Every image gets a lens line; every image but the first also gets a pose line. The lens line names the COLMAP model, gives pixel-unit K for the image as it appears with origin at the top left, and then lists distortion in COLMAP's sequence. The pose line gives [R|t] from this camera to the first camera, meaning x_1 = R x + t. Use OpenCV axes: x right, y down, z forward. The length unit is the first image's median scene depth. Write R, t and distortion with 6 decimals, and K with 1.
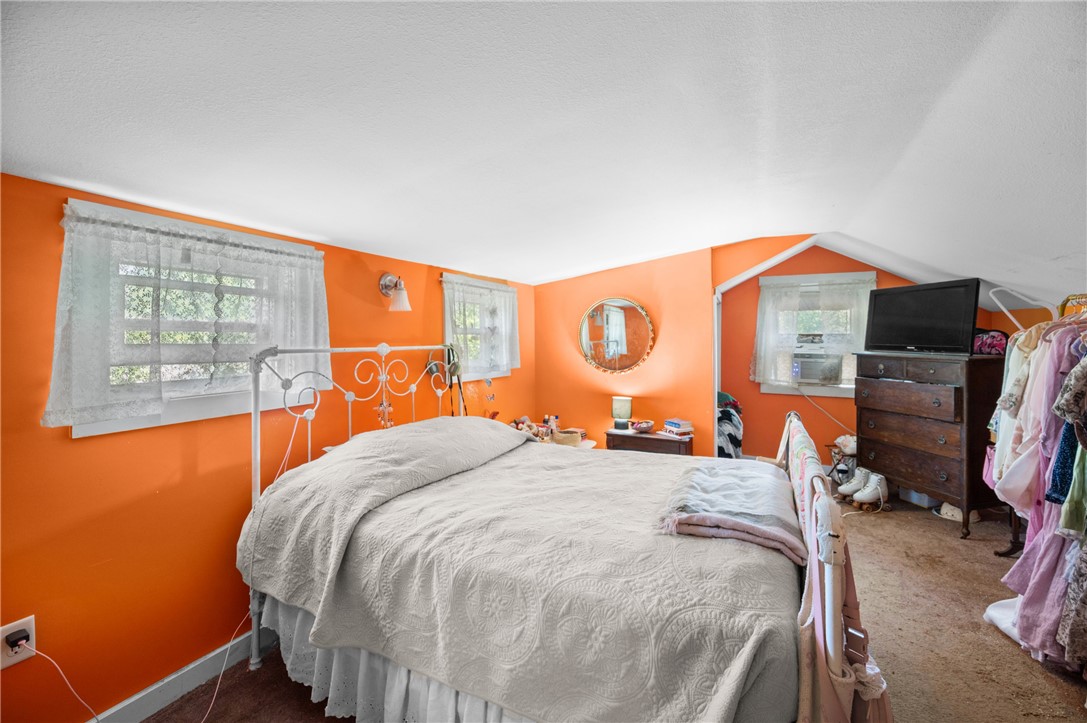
lens RADIAL K [[432.4, 0, 556.1], [0, 432.4, 333.9], [0, 0, 1]] dist [0.001102, -0.000375]
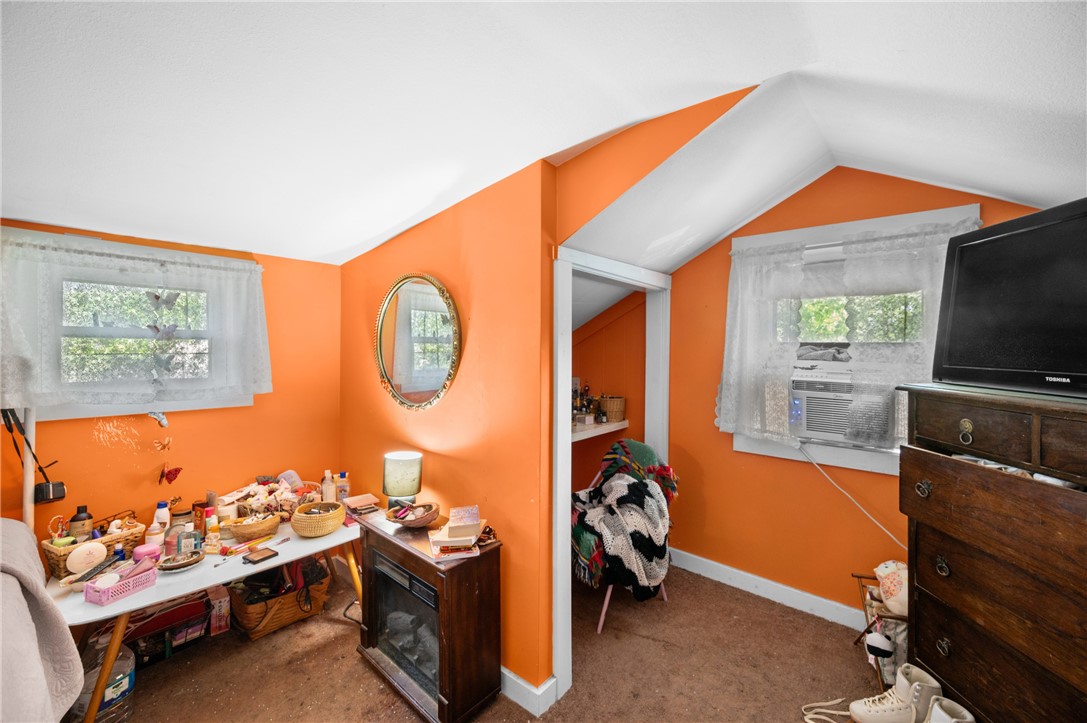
lens RADIAL K [[432.4, 0, 534.8], [0, 432.4, 343.0], [0, 0, 1]] dist [0.001102, -0.000375]
pose [[0.969339, 0.006683, -0.245635, 0.444702], [-0.008052, 0.999957, -0.004568, 0.006243], [0.245594, 0.006406, 0.969352, 0.499807]]
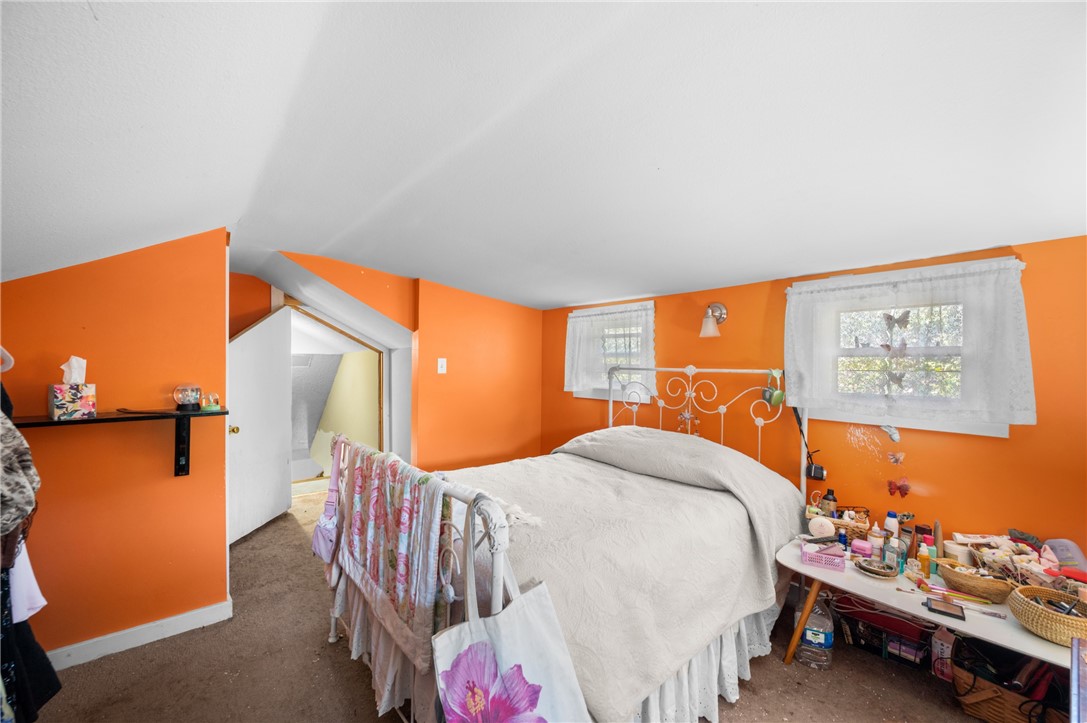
lens RADIAL K [[432.4, 0, 543.1], [0, 432.4, 366.7], [0, 0, 1]] dist [0.001102, -0.000375]
pose [[-0.384381, 0.011972, -0.923097, 0.558651], [0.005938, 0.999927, 0.010497, 0.006429], [0.923155, -0.001446, -0.384425, 0.701016]]
